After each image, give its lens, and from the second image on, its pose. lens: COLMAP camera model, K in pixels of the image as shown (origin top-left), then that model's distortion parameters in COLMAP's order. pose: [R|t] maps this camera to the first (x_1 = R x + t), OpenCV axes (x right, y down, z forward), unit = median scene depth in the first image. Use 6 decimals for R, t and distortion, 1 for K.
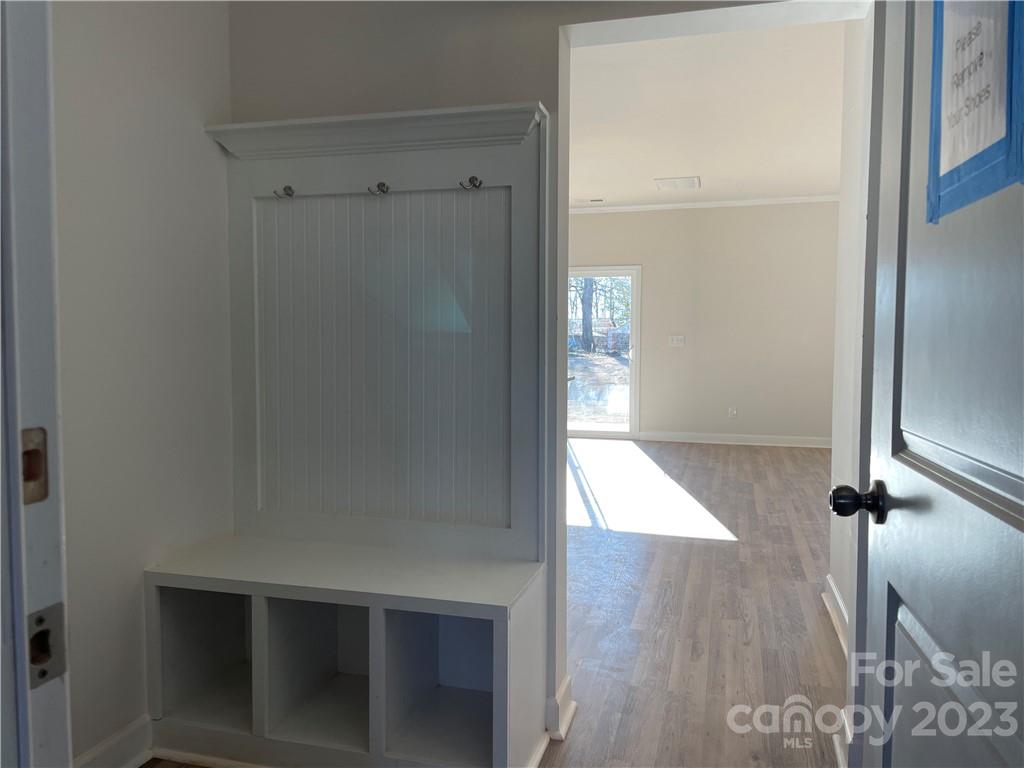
lens RADIAL K [[774.3, 0, 510.8], [0, 774.3, 385.7], [0, 0, 1]] dist [0.069672, -0.092853]
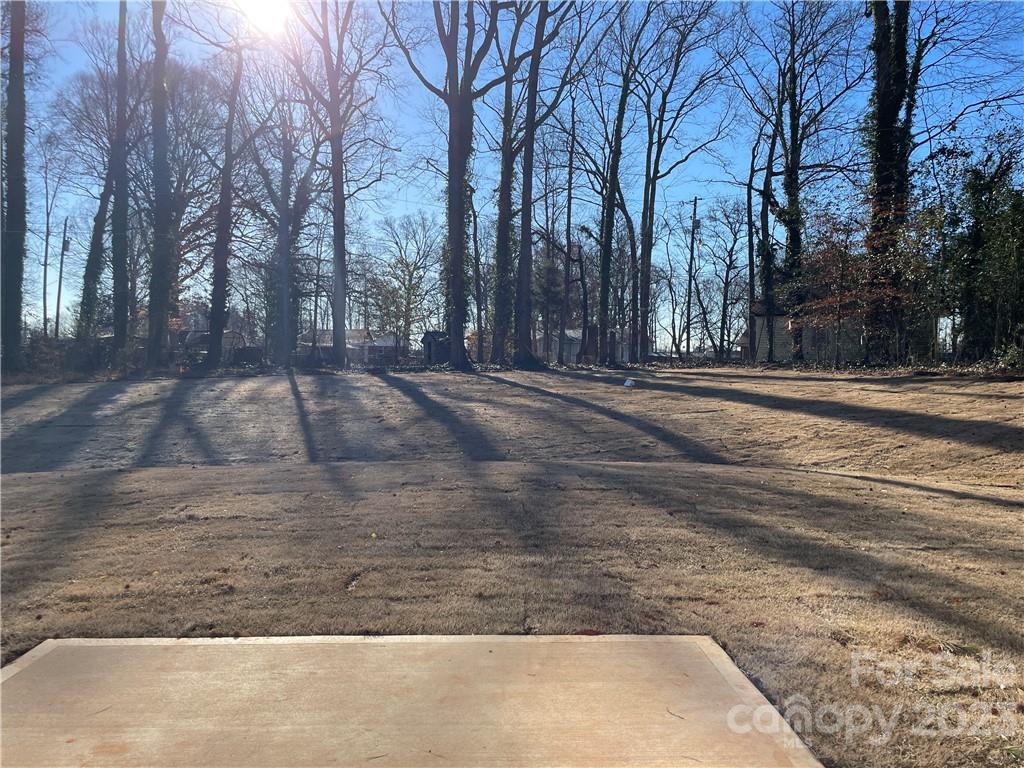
lens RADIAL K [[774.3, 0, 512.9], [0, 774.3, 385.2], [0, 0, 1]] dist [0.069672, -0.092853]
pose [[0.950270, -0.009559, 0.311282, 0.015695], [0.015989, 0.999708, -0.018112, -0.006742], [-0.311018, 0.022188, 0.950145, 0.147631]]
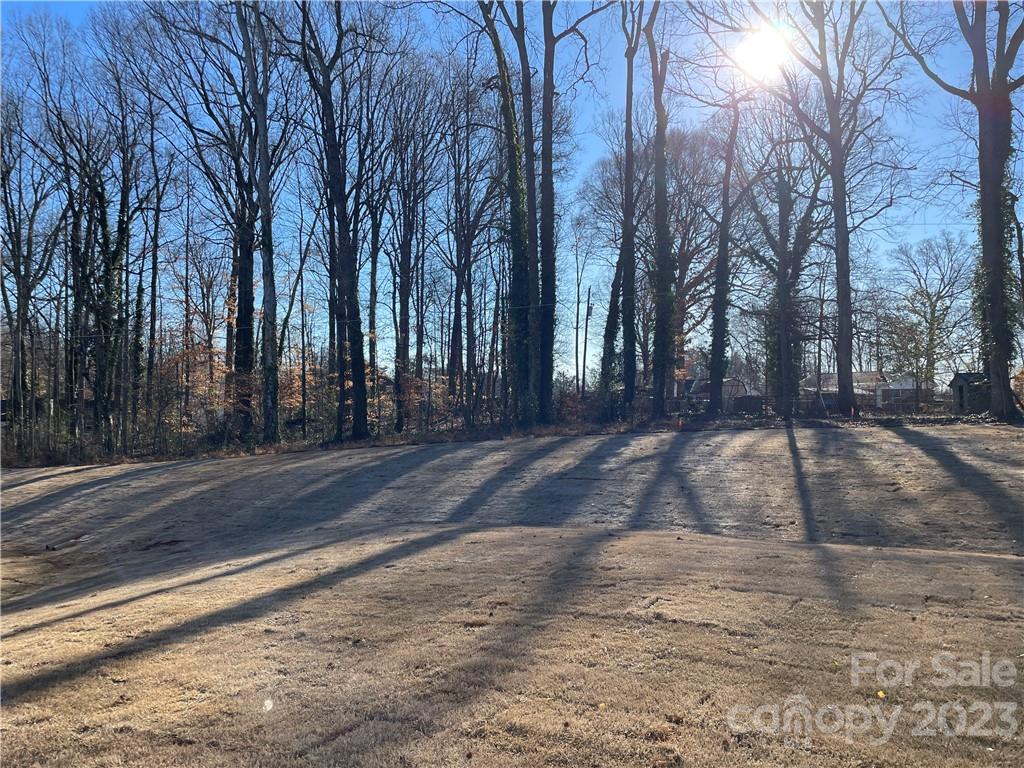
lens RADIAL K [[774.3, 0, 505.9], [0, 774.3, 382.0], [0, 0, 1]] dist [0.069672, -0.092853]
pose [[0.950180, -0.027551, -0.310483, 0.019005], [0.001289, 0.996425, -0.084474, -0.011025], [0.311700, 0.079865, 0.946818, 0.162308]]
